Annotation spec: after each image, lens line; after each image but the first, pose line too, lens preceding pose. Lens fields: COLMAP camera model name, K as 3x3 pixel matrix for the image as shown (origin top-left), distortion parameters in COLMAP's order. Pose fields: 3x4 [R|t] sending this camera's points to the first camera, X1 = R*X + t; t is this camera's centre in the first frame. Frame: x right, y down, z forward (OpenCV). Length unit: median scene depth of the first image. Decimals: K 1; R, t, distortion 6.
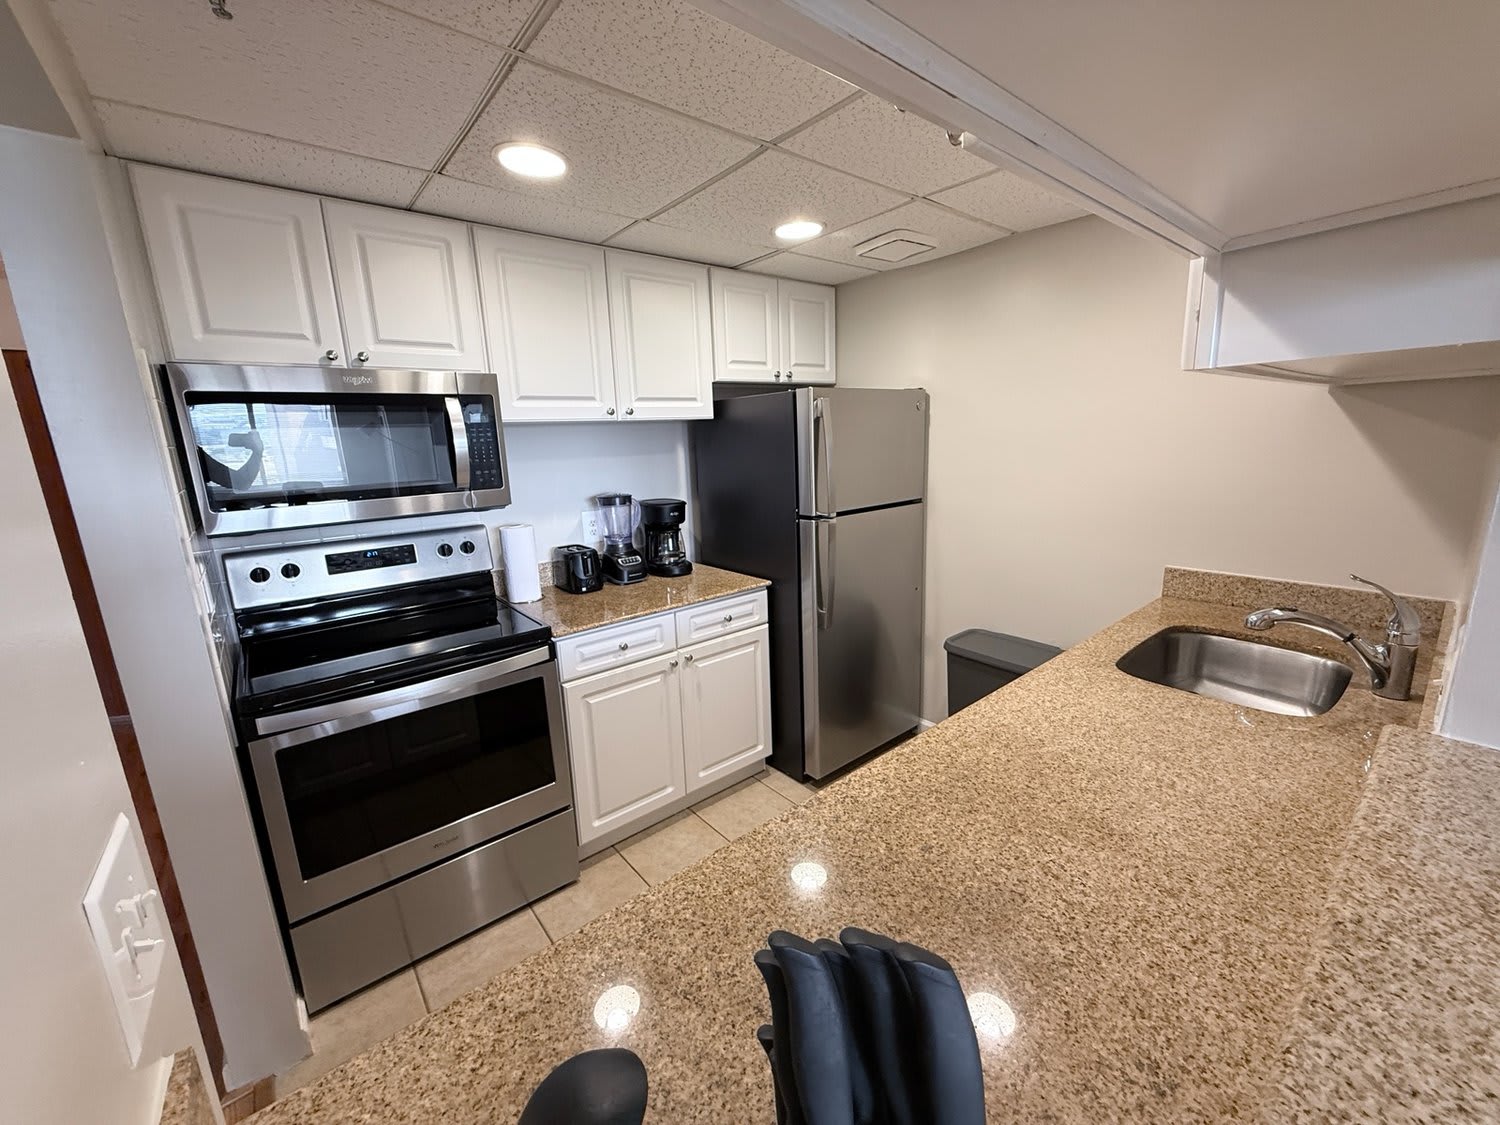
lens RADIAL K [[595.5, 0, 746.9], [0, 595.5, 563.2], [0, 0, 1]] dist [0.000584, -0.000158]
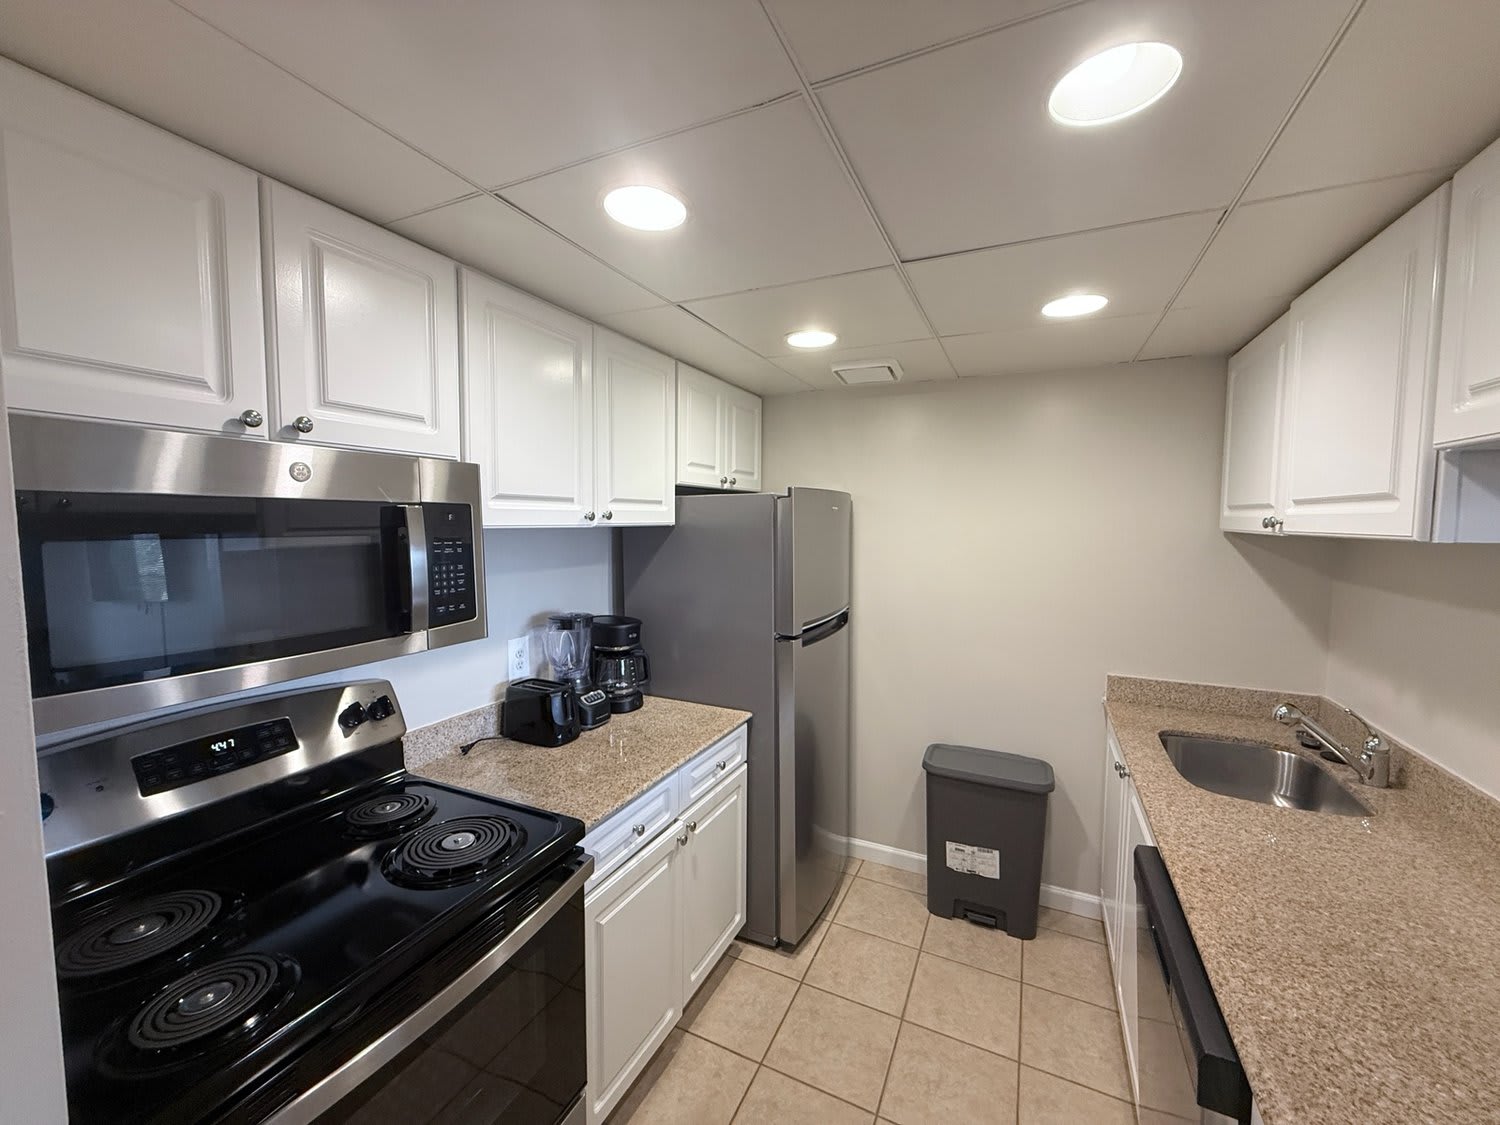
lens RADIAL K [[595.5, 0, 744.8], [0, 595.5, 562.5], [0, 0, 1]] dist [0.000584, -0.000158]
pose [[0.913245, 0.014594, 0.407150, -0.348058], [0.046031, 0.989263, -0.138708, -0.070885], [-0.404803, 0.145416, 0.902767, 0.200831]]
